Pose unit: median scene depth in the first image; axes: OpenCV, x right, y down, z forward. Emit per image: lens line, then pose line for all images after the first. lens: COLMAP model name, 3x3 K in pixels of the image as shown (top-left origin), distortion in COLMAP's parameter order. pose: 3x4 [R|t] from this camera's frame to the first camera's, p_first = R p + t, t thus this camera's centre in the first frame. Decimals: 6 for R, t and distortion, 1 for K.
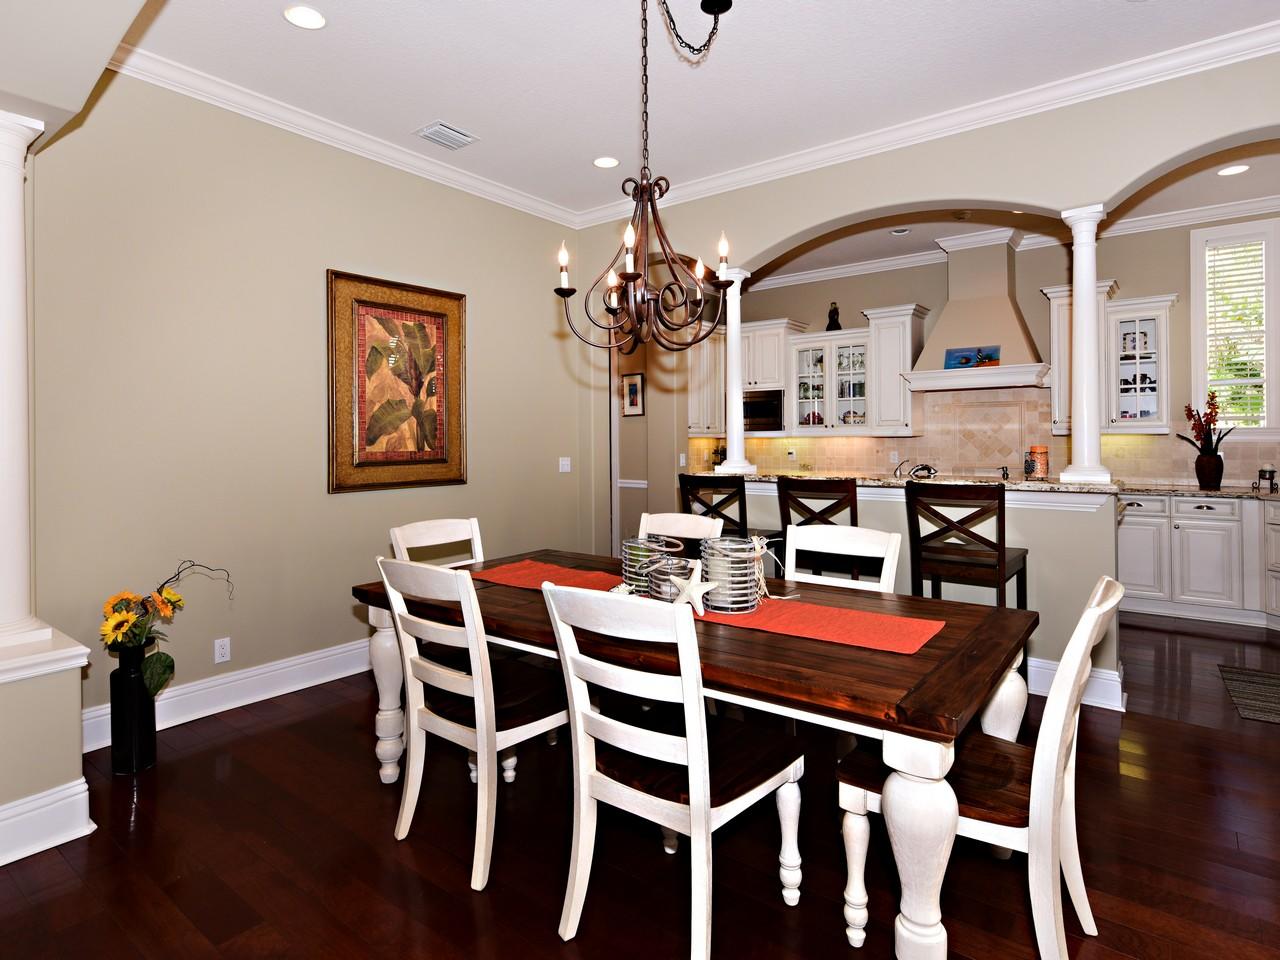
lens RADIAL K [[704.9, 0, 640.5], [0, 704.9, 434.4], [0, 0, 1]] dist [0.020698, -0.000976]
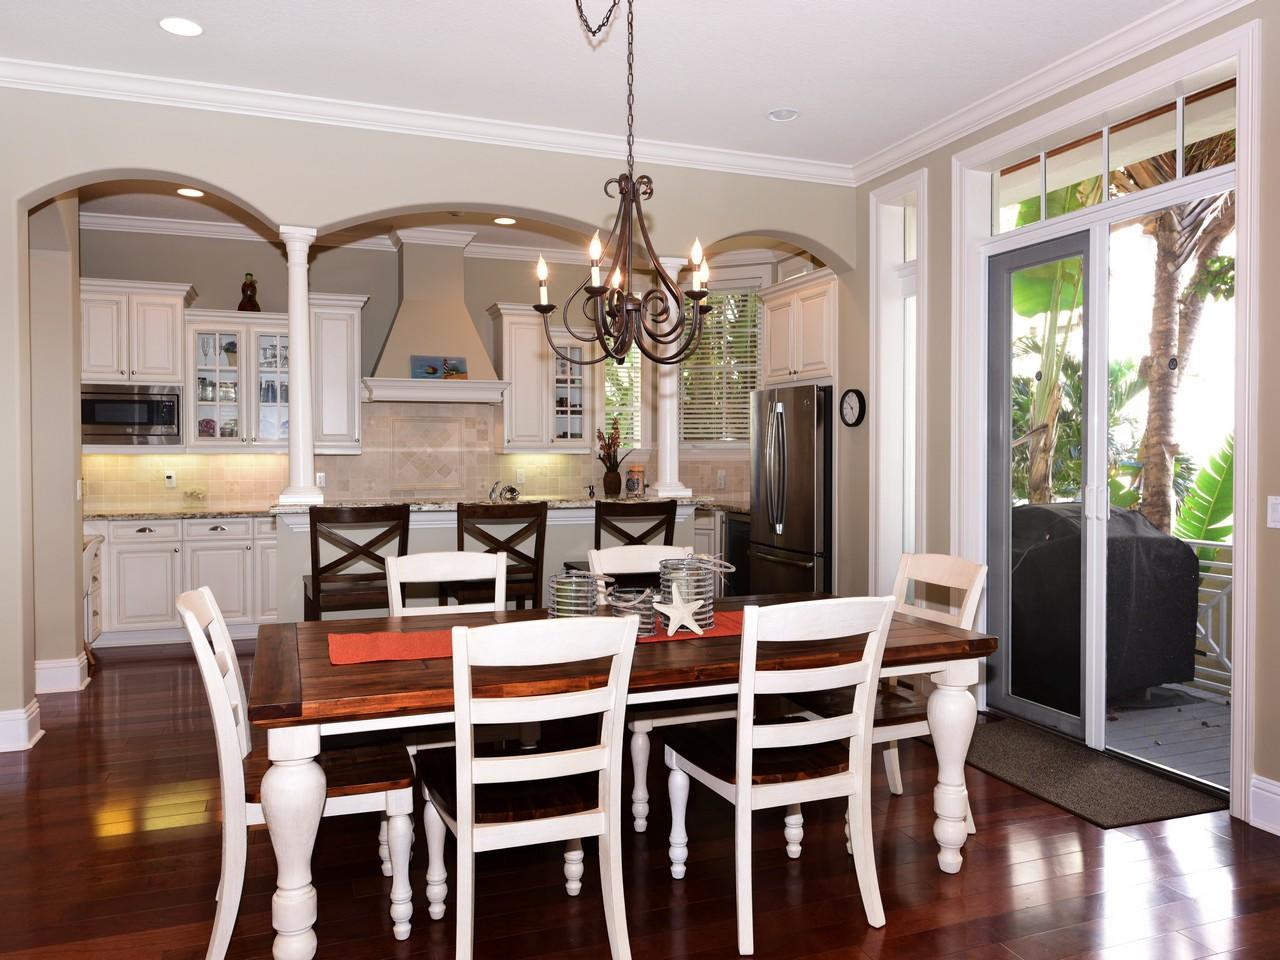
lens RADIAL K [[951.2, 0, 644.2], [0, 951.2, 462.7], [0, 0, 1]] dist [-0.000961, 0.004007]
pose [[0.528367, -0.003971, 0.849007, -0.559572], [-0.009981, 0.999891, 0.010888, -0.003994], [-0.848958, -0.014226, 0.528270, 0.178274]]
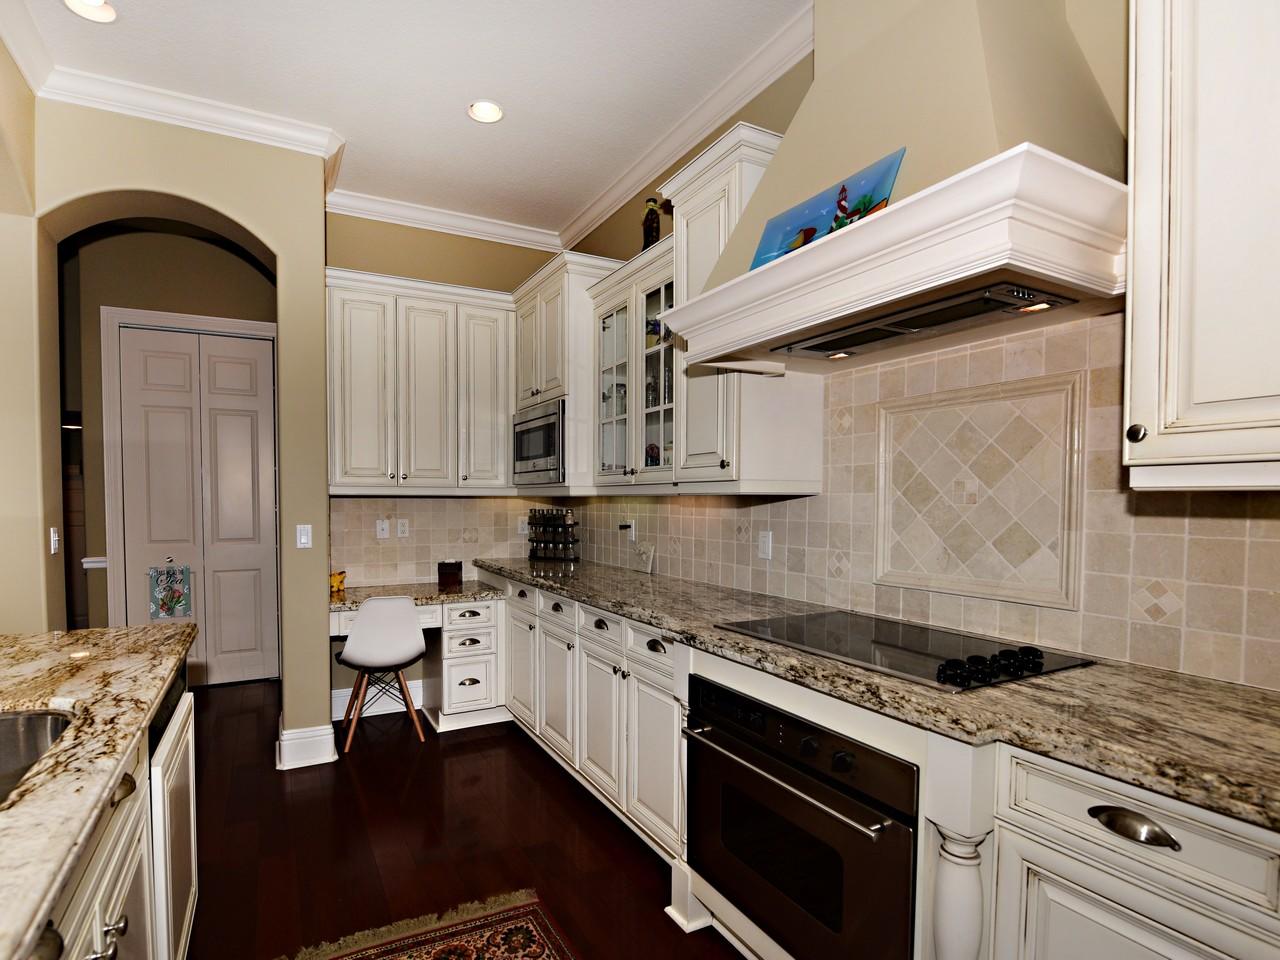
lens RADIAL K [[634.1, 0, 569.3], [0, 634.1, 525.9], [0, 0, 1]] dist [-0.004481, -0.001110]
pose [[0.893519, 0.028177, -0.448140, 0.653384], [-0.004716, 0.998563, 0.053383, 0.002957], [0.449000, -0.045585, 0.892368, 0.945700]]
